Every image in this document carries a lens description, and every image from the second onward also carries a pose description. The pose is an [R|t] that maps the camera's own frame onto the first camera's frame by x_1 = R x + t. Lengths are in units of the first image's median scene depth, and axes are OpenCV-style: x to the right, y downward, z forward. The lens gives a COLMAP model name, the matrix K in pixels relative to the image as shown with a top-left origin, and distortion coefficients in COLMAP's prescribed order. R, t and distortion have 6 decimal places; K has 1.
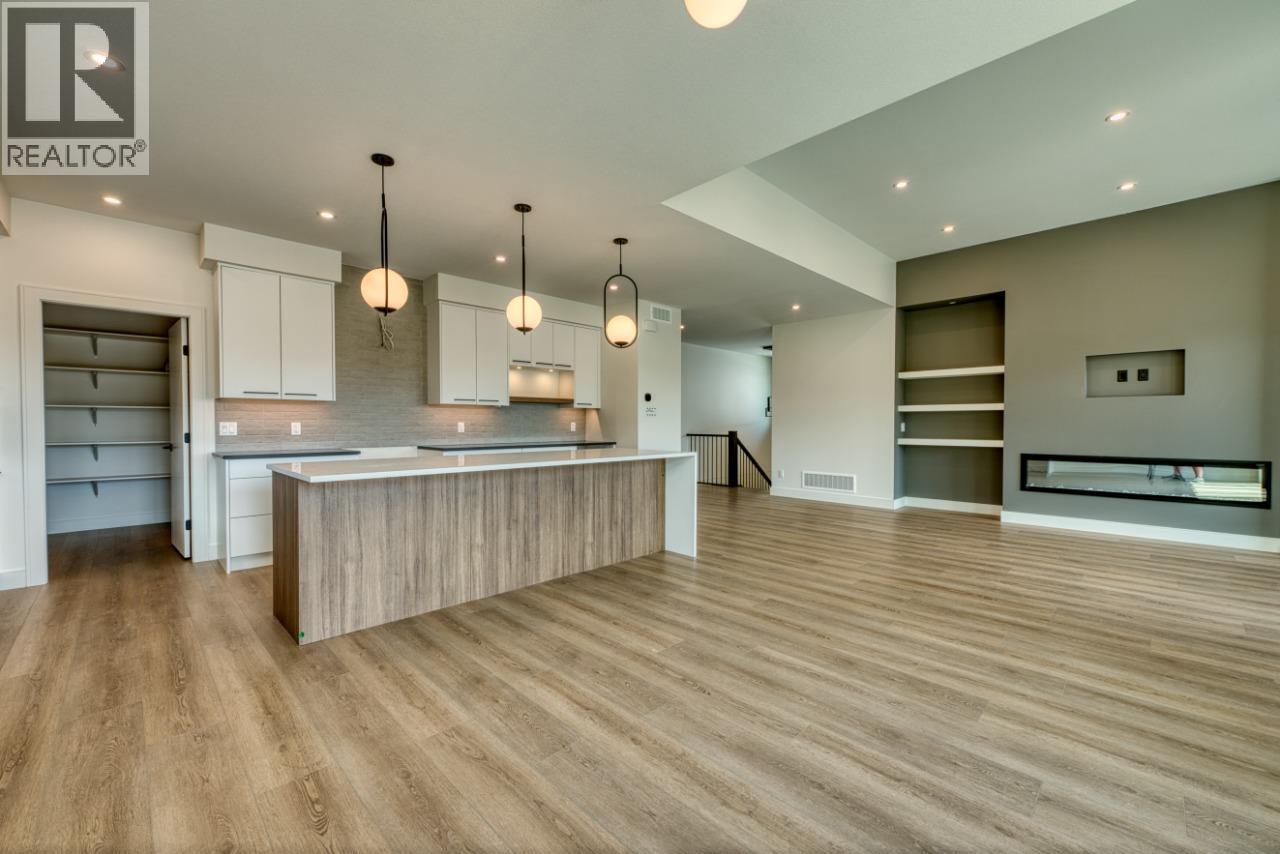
lens RADIAL K [[501.8, 0, 636.9], [0, 501.8, 434.9], [0, 0, 1]] dist [0.002827, -0.000306]
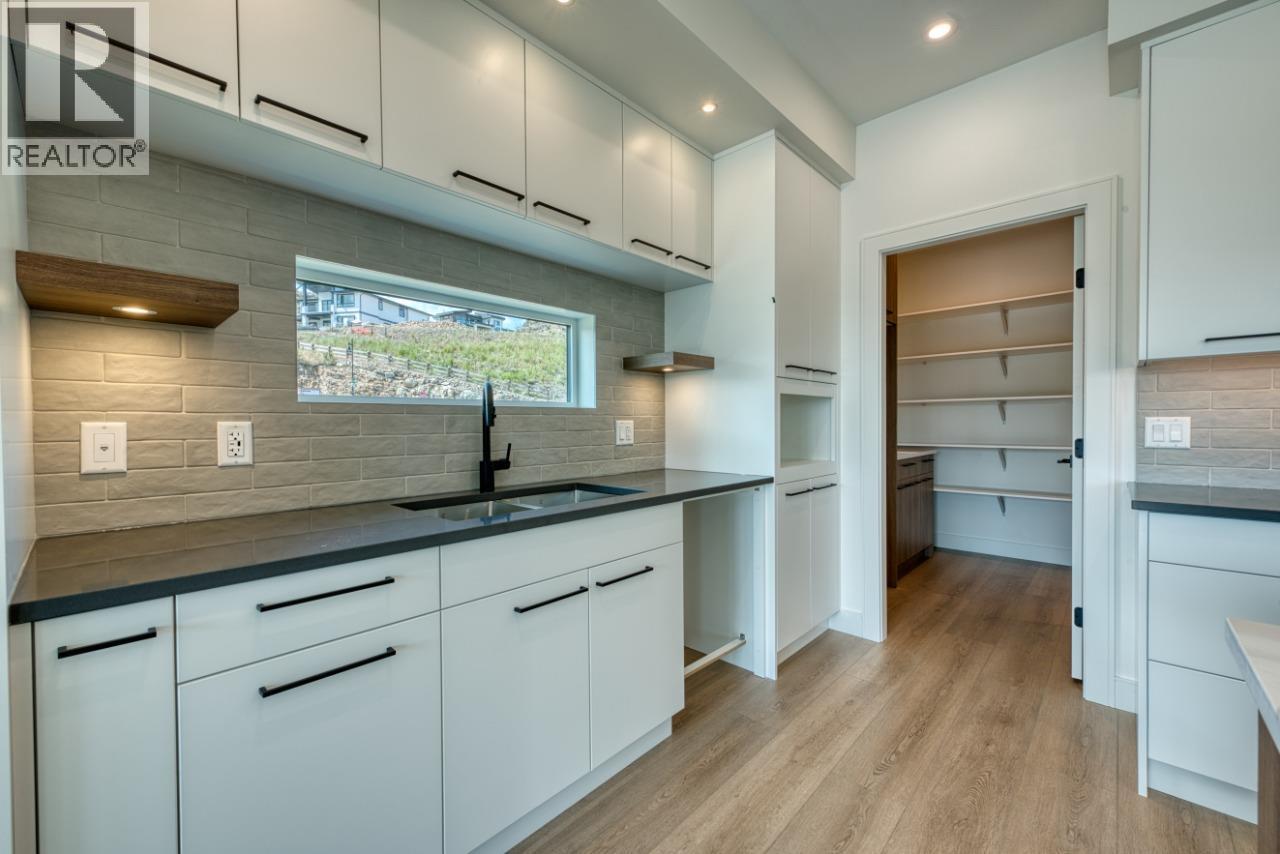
lens RADIAL K [[514.4, 0, 636.2], [0, 514.4, 430.6], [0, 0, 1]] dist [0.007834, -0.000347]
pose [[0.028218, 0.016128, -0.999472, -0.293150], [-0.015442, 0.999758, 0.015697, -0.010597], [0.999483, 0.014991, 0.028460, 0.411936]]
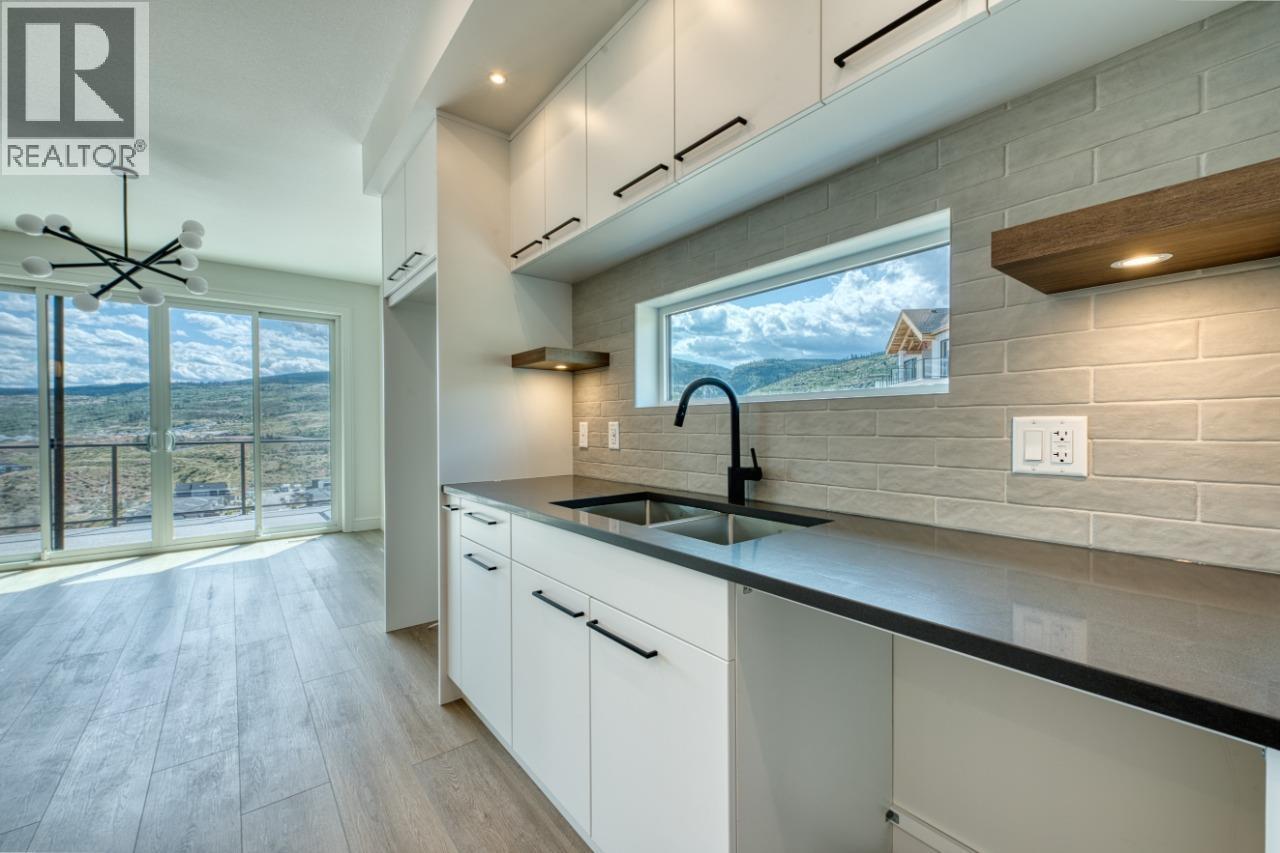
lens RADIAL K [[512.2, 0, 636.4], [0, 512.2, 431.0], [0, 0, 1]] dist [0.007936, -0.000506]
pose [[-0.993374, 0.003304, 0.114879, -0.619614], [0.007308, 0.999380, 0.034453, -0.014749], [-0.114694, 0.035064, -0.992782, 0.622659]]
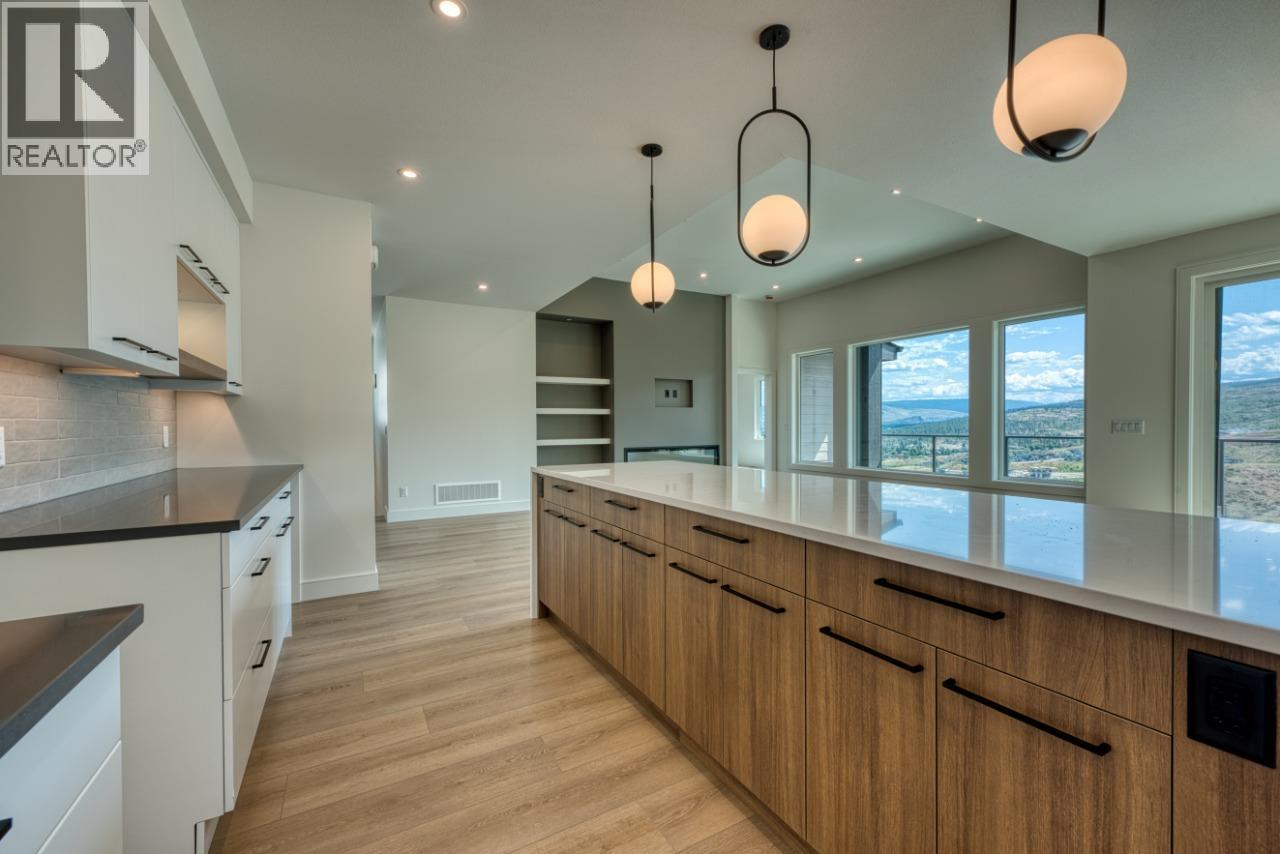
lens RADIAL K [[512.2, 0, 636.4], [0, 512.2, 431.5], [0, 0, 1]] dist [0.007936, -0.000506]
pose [[0.269334, -0.014560, 0.962937, -0.545160], [0.027701, 0.999589, 0.007366, -0.016008], [-0.962648, 0.024690, 0.269627, 0.659002]]
